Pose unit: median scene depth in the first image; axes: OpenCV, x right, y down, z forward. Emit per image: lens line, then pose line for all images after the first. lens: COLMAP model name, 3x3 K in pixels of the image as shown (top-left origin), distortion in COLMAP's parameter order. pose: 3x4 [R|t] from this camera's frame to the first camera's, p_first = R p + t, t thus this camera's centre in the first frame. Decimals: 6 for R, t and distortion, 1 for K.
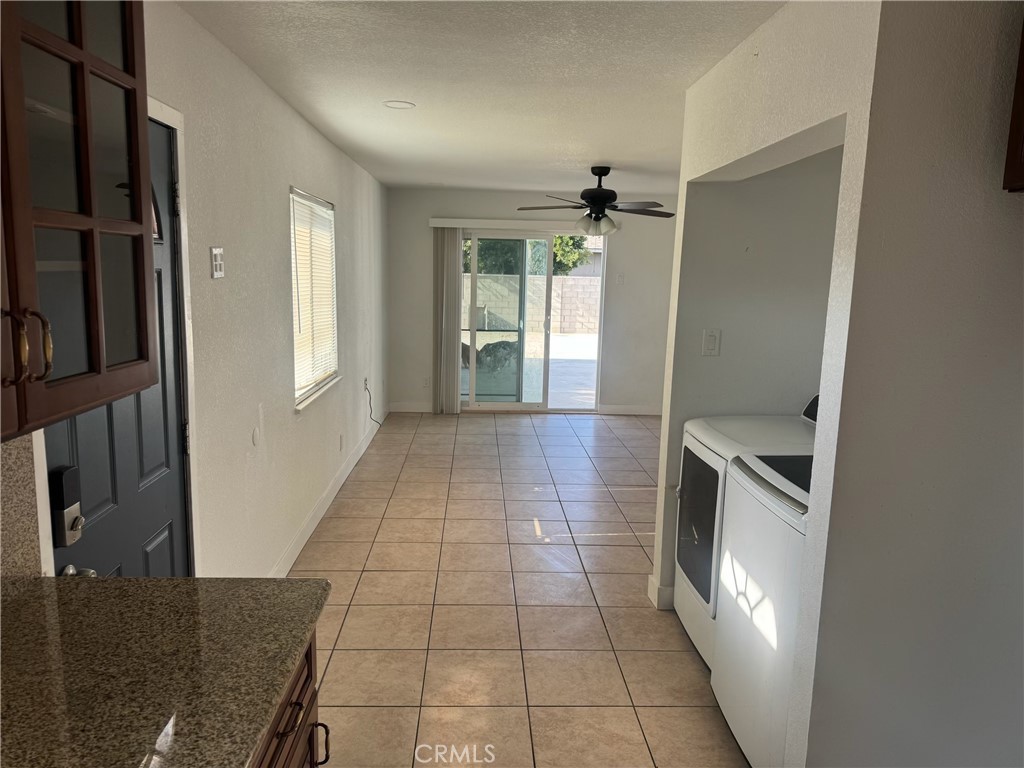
lens RADIAL K [[721.0, 0, 512.0], [0, 721.0, 384.0], [0, 0, 1]] dist [0.110260, -0.164284]
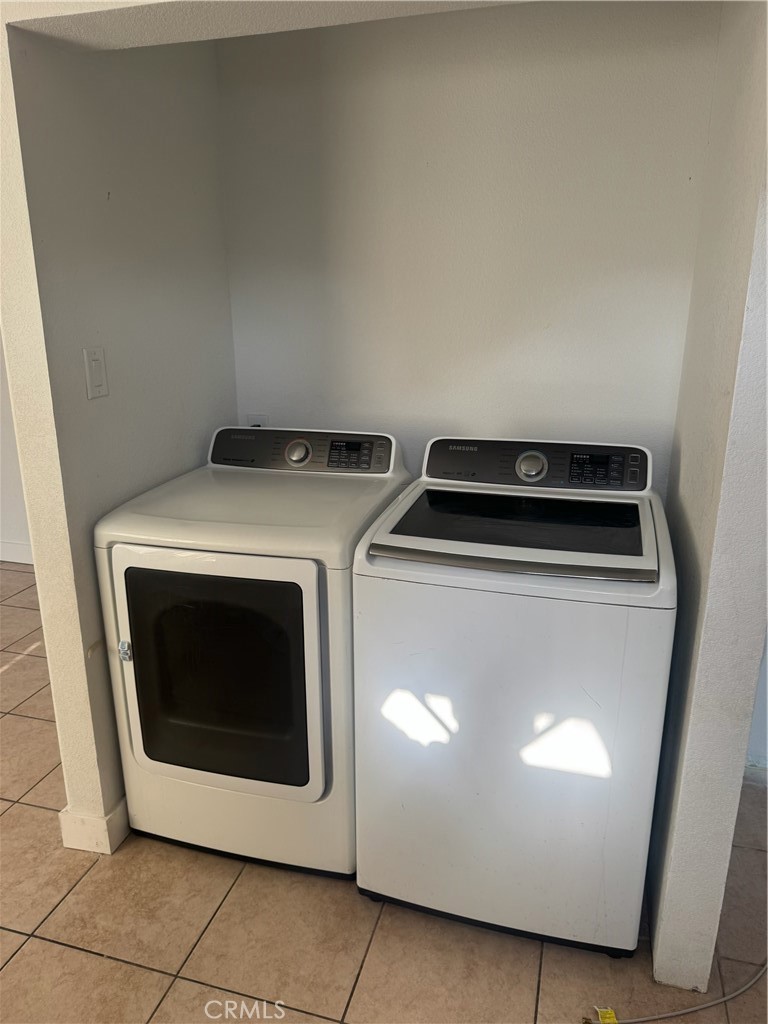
lens RADIAL K [[721.0, 0, 384.9], [0, 721.0, 499.0], [0, 0, 1]] dist [0.110260, -0.164284]
pose [[0.324136, -0.300369, 0.897059, -0.175908], [0.164514, 0.951703, 0.259222, -0.074648], [-0.931596, 0.063556, 0.357897, 0.615811]]
